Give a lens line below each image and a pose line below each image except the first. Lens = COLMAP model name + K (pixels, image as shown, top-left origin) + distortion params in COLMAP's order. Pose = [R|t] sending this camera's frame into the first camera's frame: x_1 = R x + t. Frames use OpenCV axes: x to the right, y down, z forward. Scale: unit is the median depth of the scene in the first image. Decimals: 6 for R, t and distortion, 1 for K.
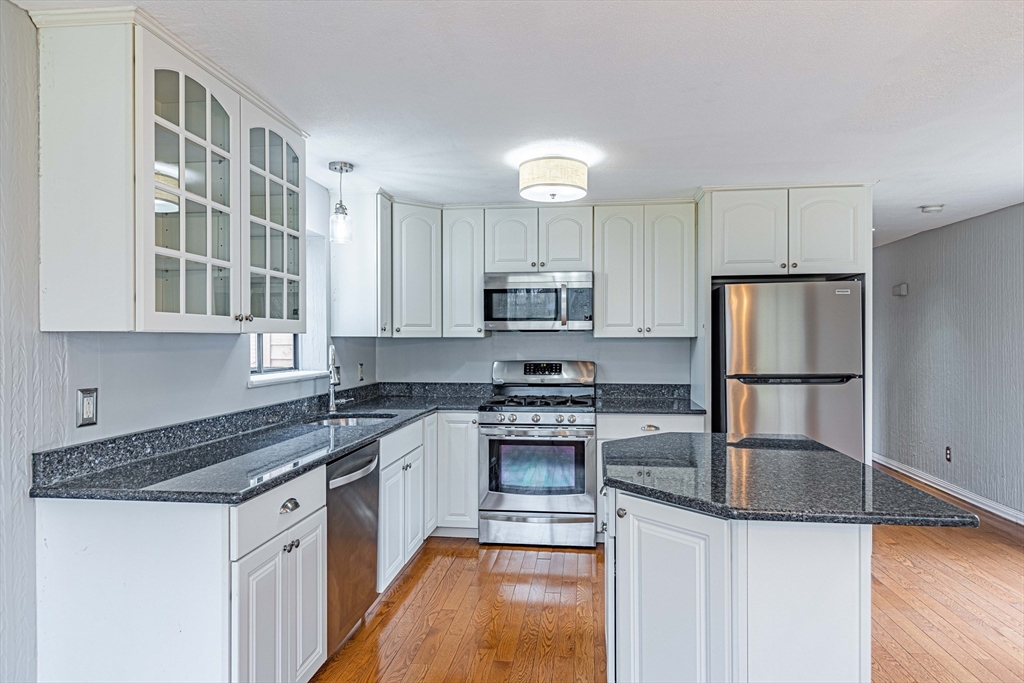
lens RADIAL K [[609.2, 0, 518.0], [0, 609.2, 339.2], [0, 0, 1]] dist [-0.001565, 0.000664]
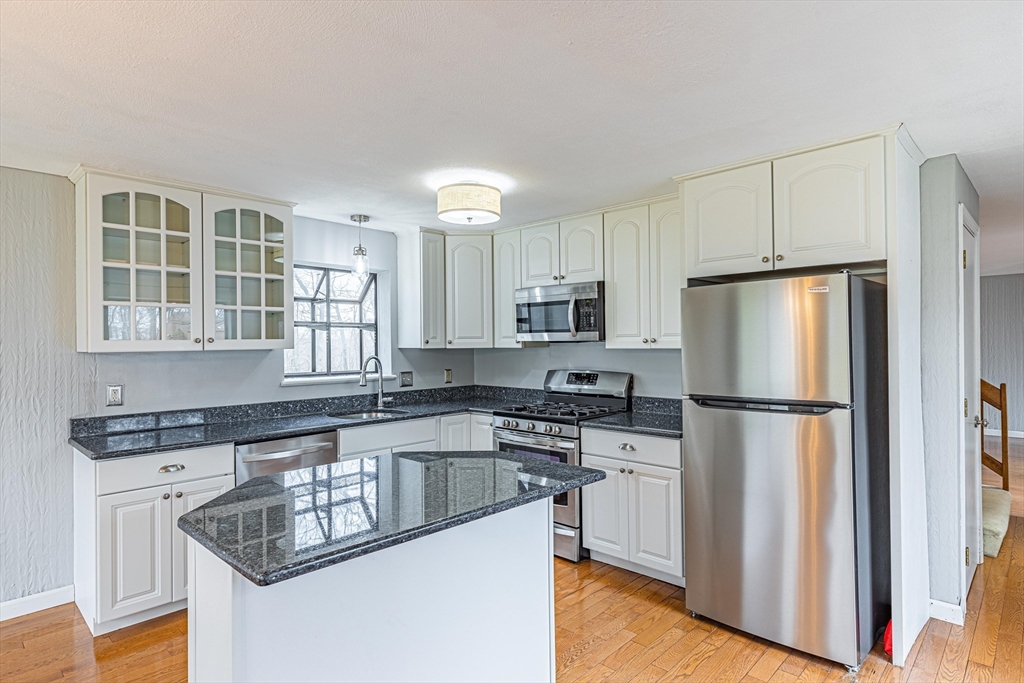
lens RADIAL K [[550.1, 0, 514.7], [0, 550.1, 338.0], [0, 0, 1]] dist [-0.000527, -0.003292]
pose [[0.796576, -0.008704, -0.604476, 0.606081], [0.006502, 0.999962, -0.005831, -0.017512], [0.604504, 0.000714, 0.796602, 0.240285]]
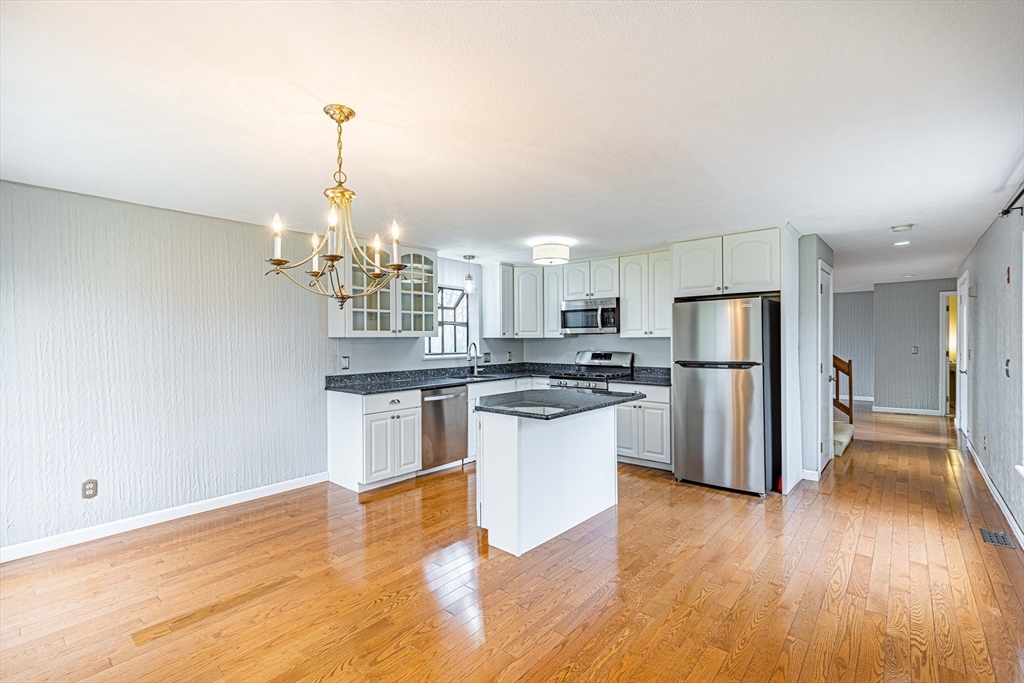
lens RADIAL K [[456.9, 0, 512.4], [0, 456.9, 340.9], [0, 0, 1]] dist [0.003995, -0.000136]
pose [[0.828915, -0.001424, -0.559372, 0.642849], [0.004284, 0.999984, 0.003803, 0.000327], [0.559358, -0.005549, 0.828908, -0.203631]]
